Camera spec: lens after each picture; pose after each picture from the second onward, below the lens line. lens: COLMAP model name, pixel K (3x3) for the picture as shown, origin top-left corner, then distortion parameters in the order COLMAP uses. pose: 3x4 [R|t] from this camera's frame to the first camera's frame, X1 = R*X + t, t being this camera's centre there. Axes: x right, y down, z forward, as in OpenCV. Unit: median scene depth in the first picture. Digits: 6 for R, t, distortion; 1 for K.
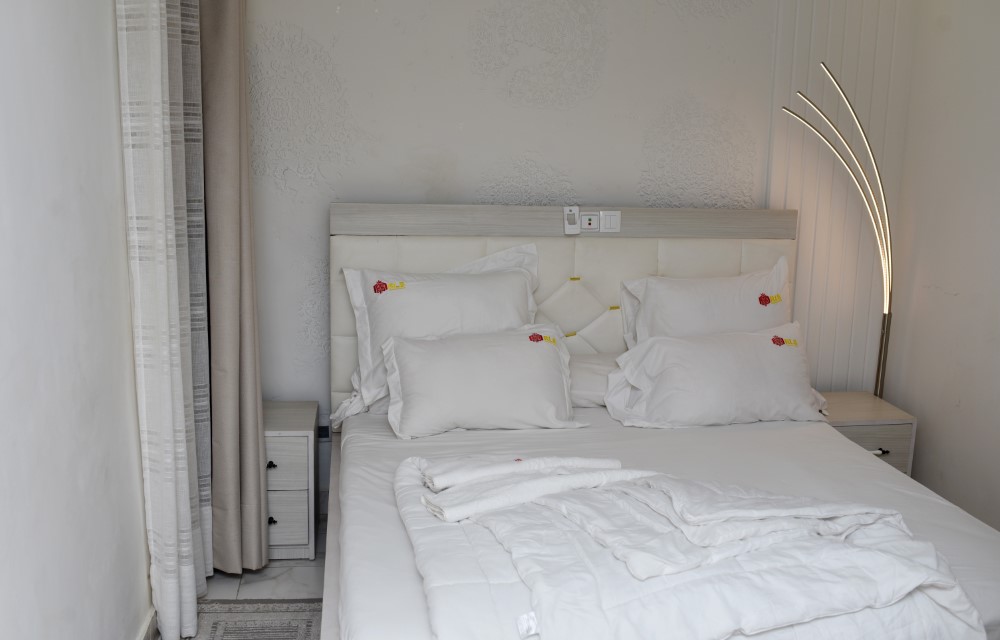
lens RADIAL K [[968.6, 0, 500.0], [0, 968.6, 320.0], [0, 0, 1]] dist [-0.112202, 0.132856]
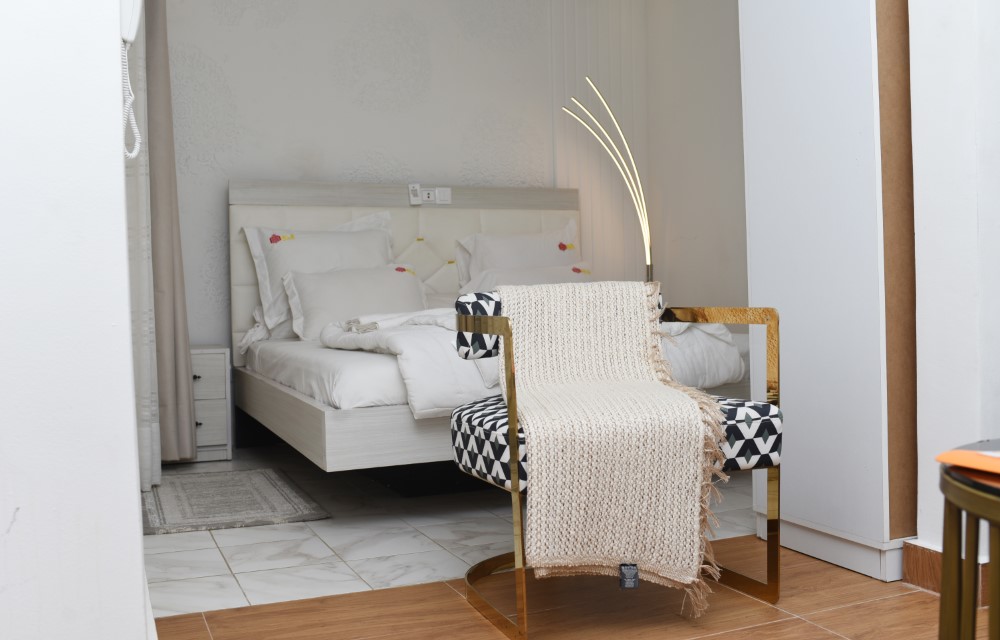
lens RADIAL K [[968.6, 0, 500.0], [0, 968.6, 320.0], [0, 0, 1]] dist [-0.112202, 0.132856]
pose [[0.966867, -0.051165, 0.250099, -0.154959], [0.090589, 0.984715, -0.148758, 0.277745], [-0.238665, 0.166486, 0.956724, -0.259200]]
